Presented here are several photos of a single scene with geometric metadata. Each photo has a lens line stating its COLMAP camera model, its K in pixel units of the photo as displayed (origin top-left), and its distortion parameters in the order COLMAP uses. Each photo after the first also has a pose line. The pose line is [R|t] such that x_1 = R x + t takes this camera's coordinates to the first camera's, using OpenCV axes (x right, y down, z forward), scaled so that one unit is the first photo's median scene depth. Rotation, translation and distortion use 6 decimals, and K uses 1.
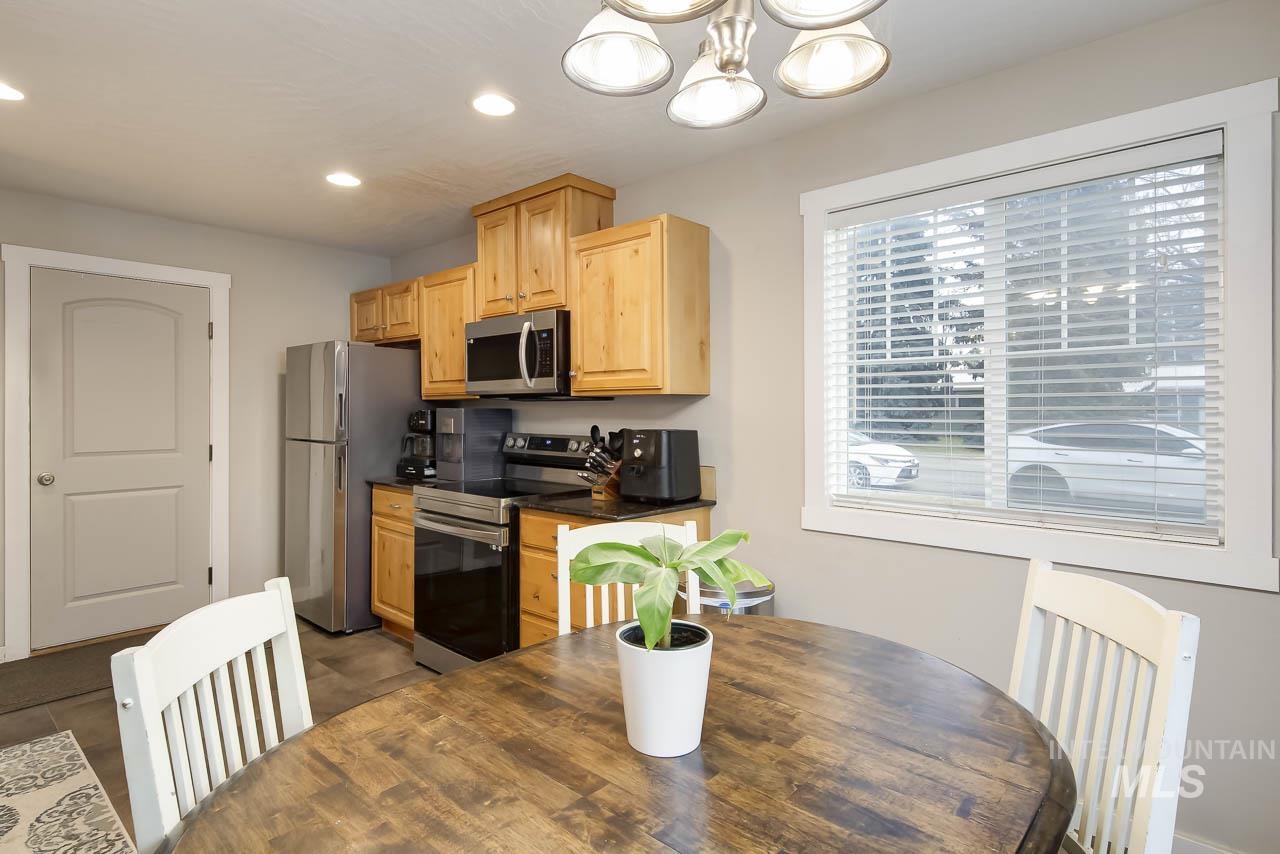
lens RADIAL K [[666.5, 0, 640.6], [0, 666.5, 414.7], [0, 0, 1]] dist [-0.000505, 0.000211]
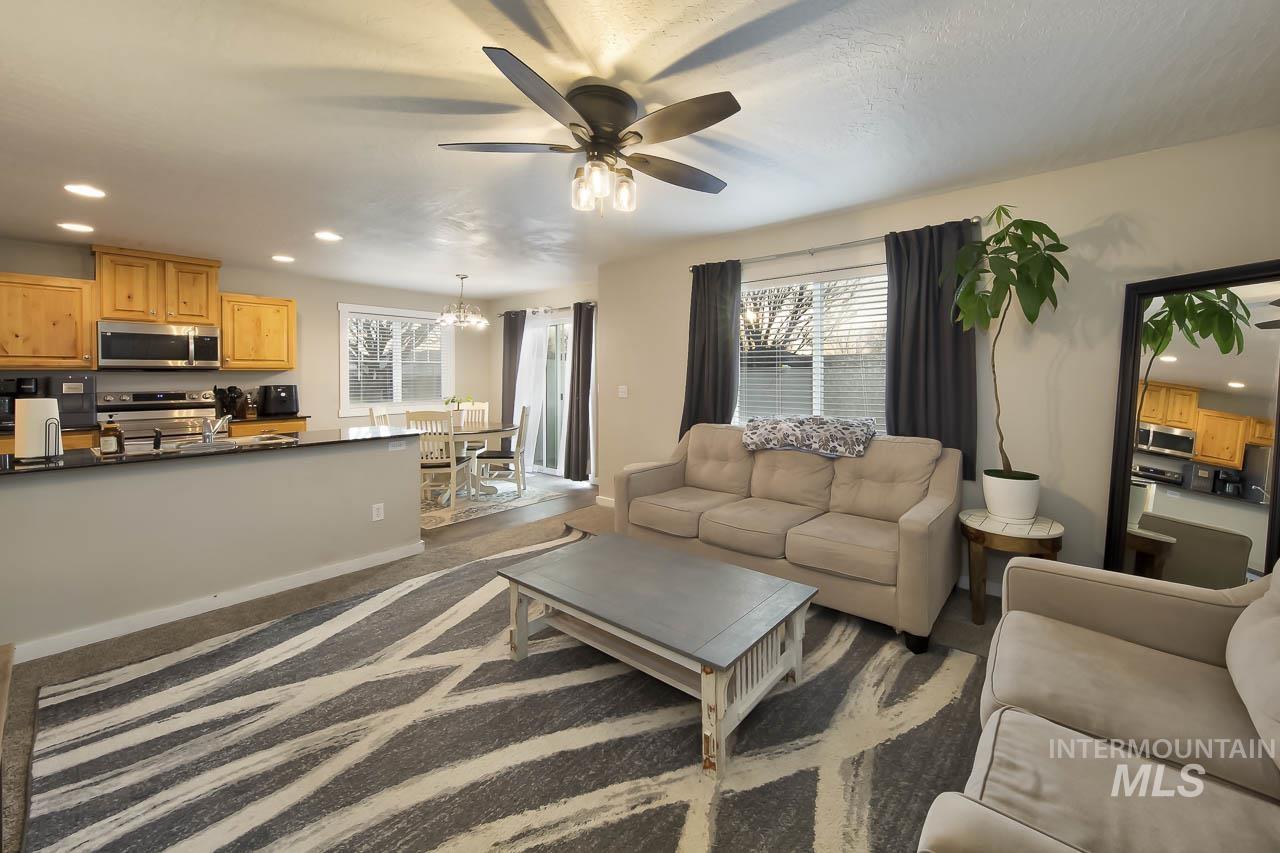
lens RADIAL K [[493.5, 0, 692.8], [0, 493.5, 383.3], [0, 0, 1]] dist [-0.000580, -0.000274]
pose [[-0.077324, -0.012253, 0.996931, -1.527513], [0.009782, 0.999867, 0.013047, 0.005220], [-0.996958, 0.010761, -0.077194, -0.283576]]
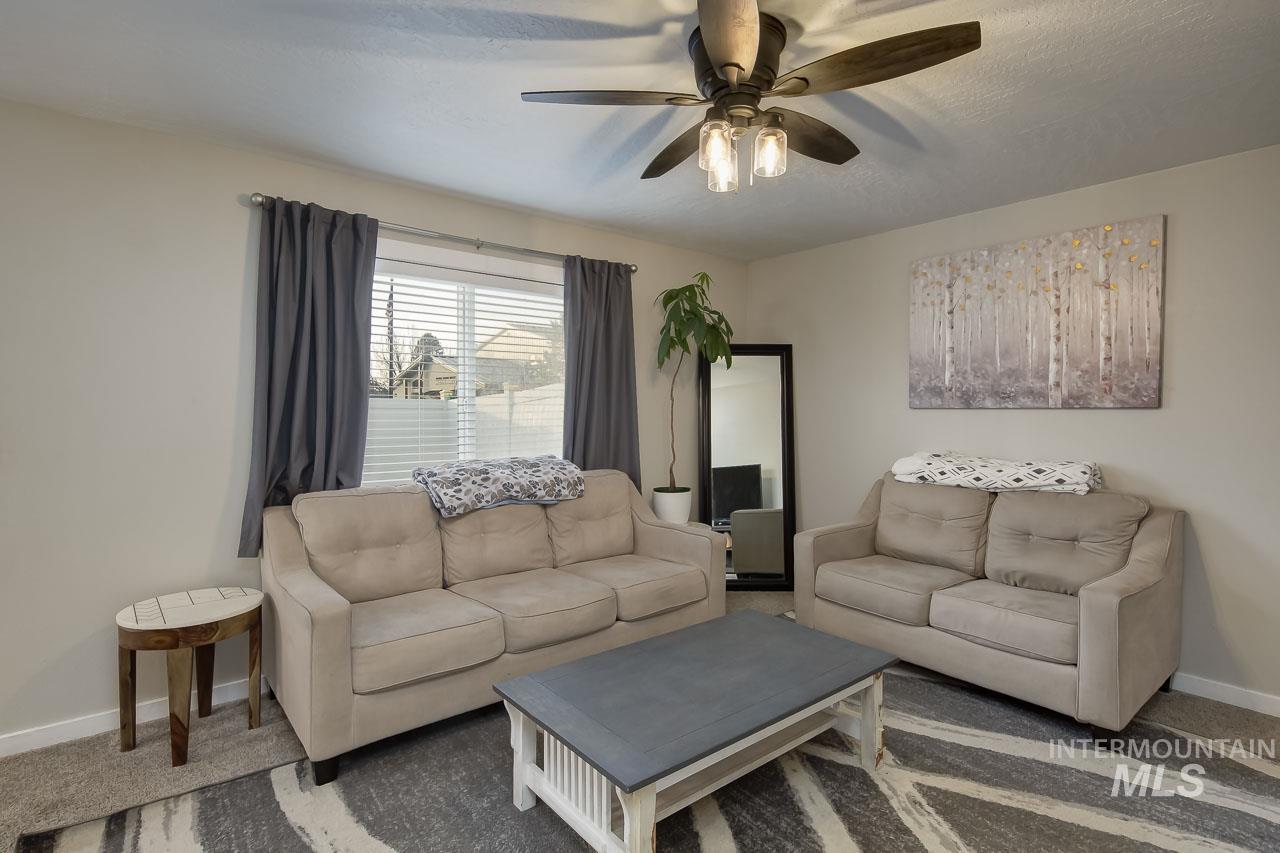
lens RADIAL K [[628.4, 0, 640.0], [0, 628.4, 426.5], [0, 0, 1]] dist [0.003115, 0.000873]
pose [[-0.987359, -0.010356, 0.158159, -0.959199], [-0.003760, 0.999113, 0.041949, -0.006770], [-0.158453, 0.040824, -0.986522, 0.312753]]
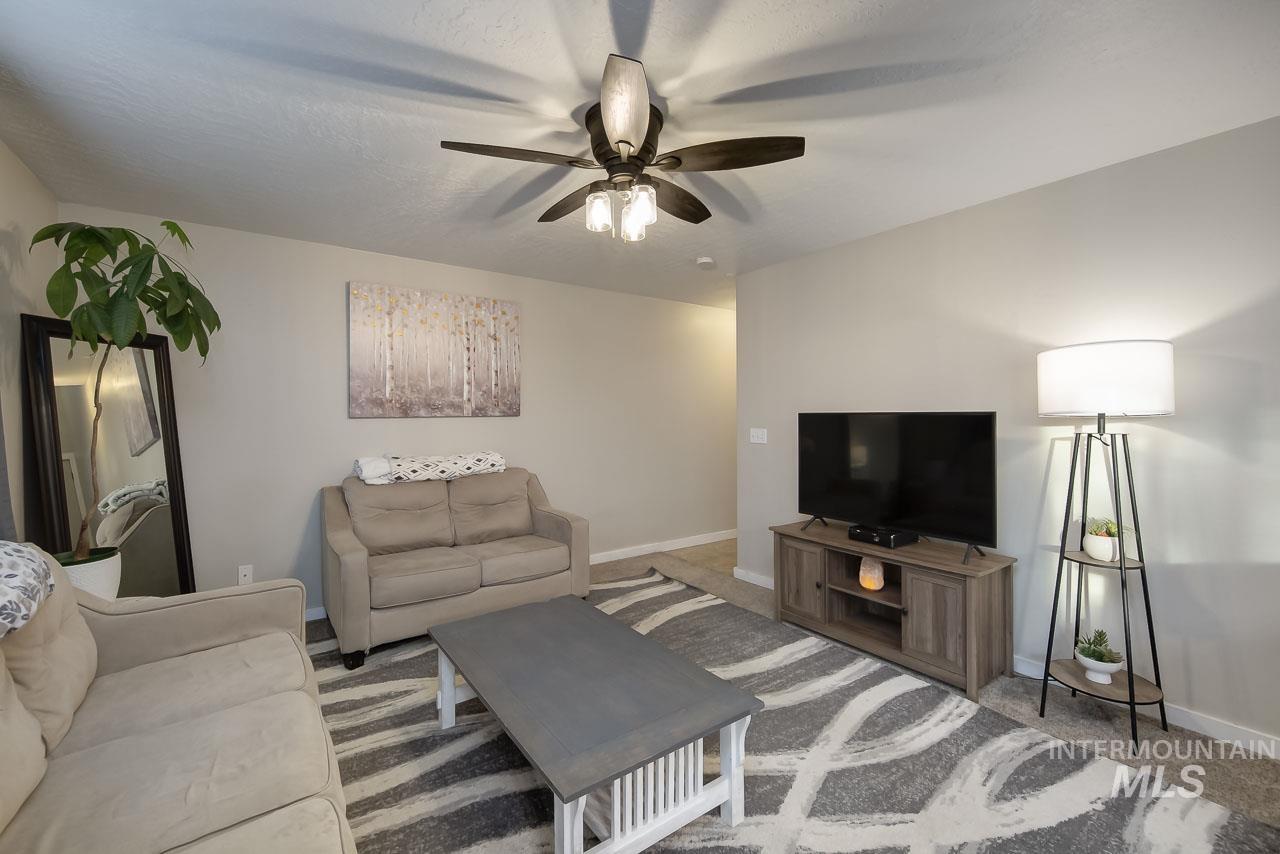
lens RADIAL K [[532.9, 0, 639.1], [0, 532.9, 420.1], [0, 0, 1]] dist [0.008221, -0.000141]
pose [[-0.215082, 0.008800, -0.976556, -0.407999], [-0.005530, 0.999932, 0.010229, -0.002801], [0.976580, 0.007601, -0.215019, -0.090048]]
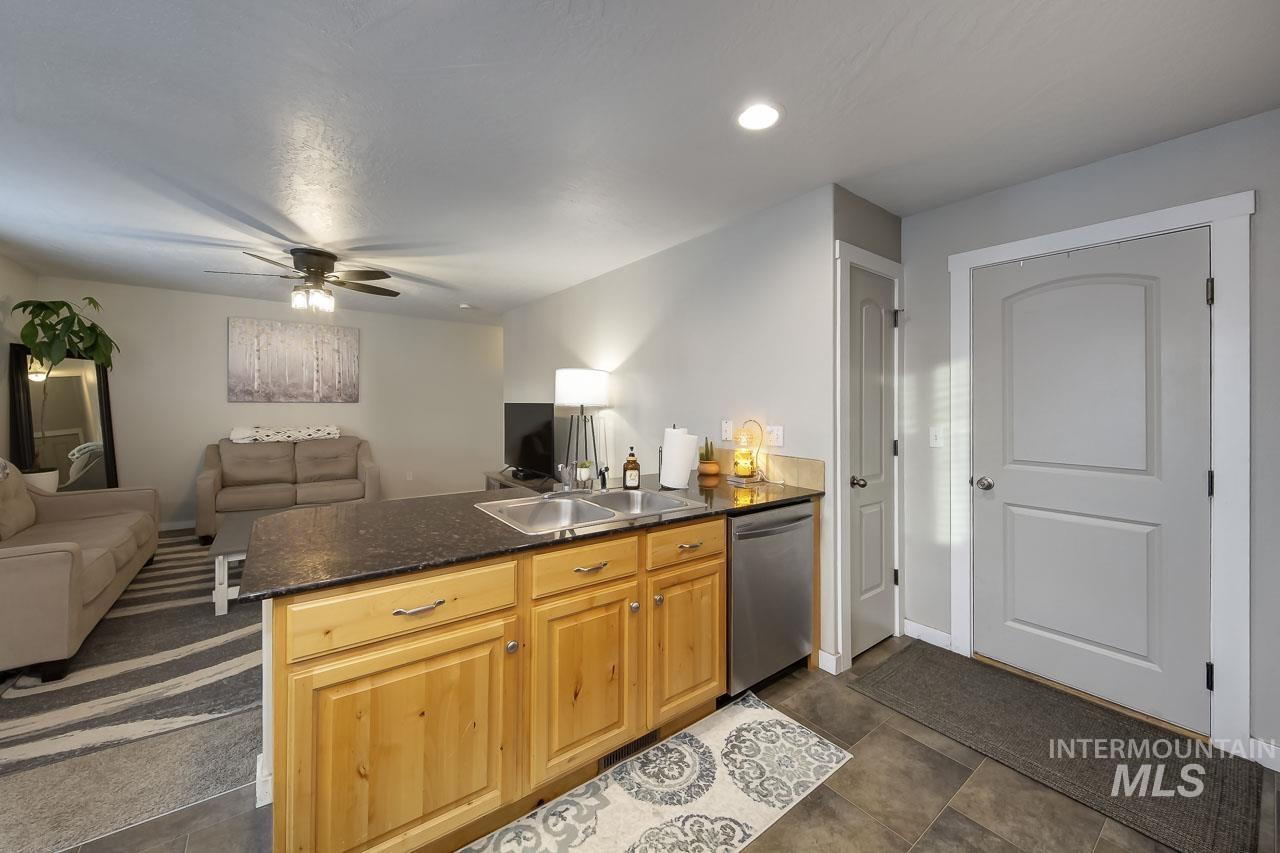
lens RADIAL K [[478.5, 0, 637.2], [0, 478.5, 405.4], [0, 0, 1]] dist [-0.000920, -0.000371]
pose [[-0.192564, -0.002432, -0.981281, -0.106518], [-0.018909, 0.999820, 0.001232, -0.008532], [0.981102, 0.018793, -0.192575, 0.623710]]
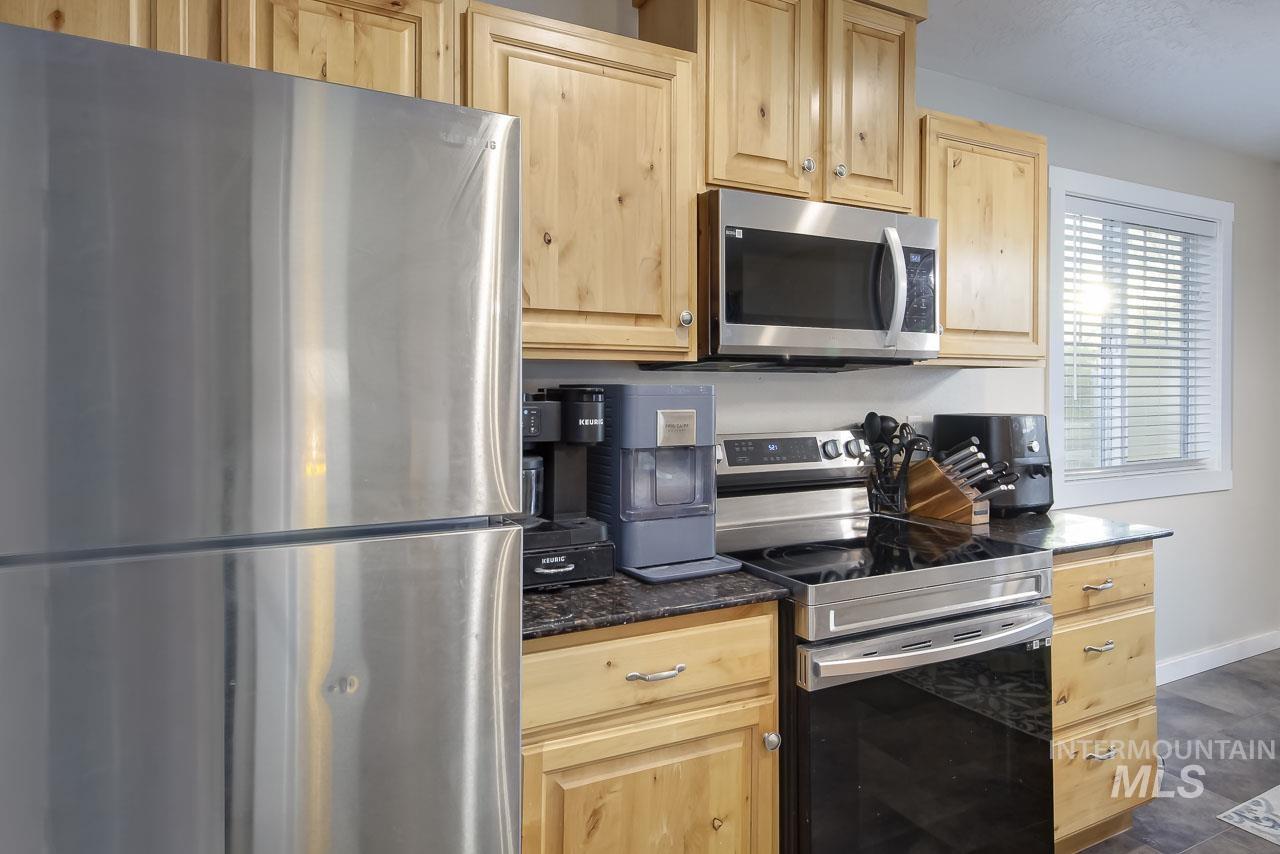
lens RADIAL K [[704.5, 0, 591.2], [0, 704.5, 389.1], [0, 0, 1]] dist [0.003423, 0.000461]
pose [[0.387013, -0.000342, 0.922074, -0.726738], [0.006256, 0.999978, -0.002254, -0.006143], [-0.922053, 0.006641, 0.387006, 0.914068]]
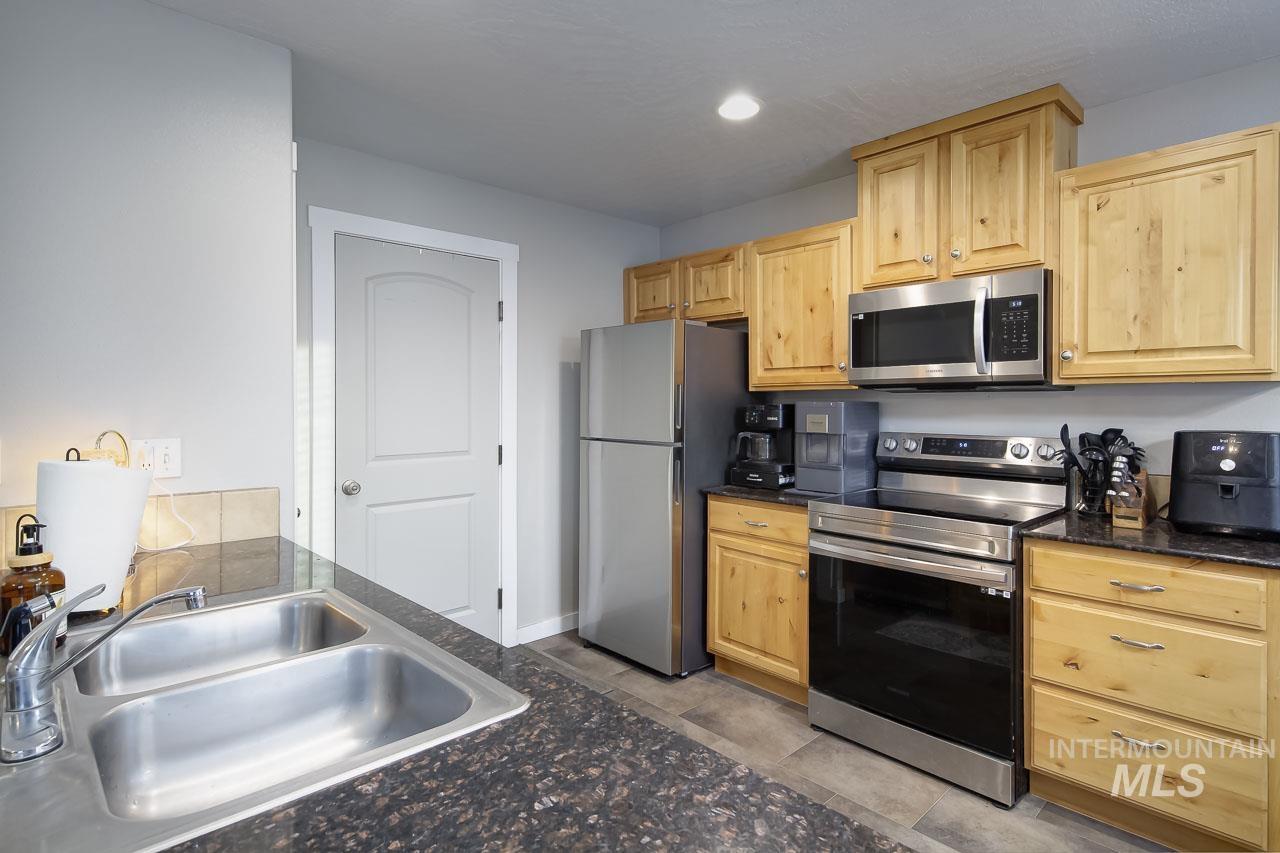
lens RADIAL K [[658.3, 0, 645.4], [0, 658.3, 409.1], [0, 0, 1]] dist [0.002134, 0.000324]
pose [[0.996347, -0.002234, -0.085373, -0.443091], [0.002678, 0.999983, 0.005083, -0.005612], [0.085360, -0.005293, 0.996336, 0.202614]]
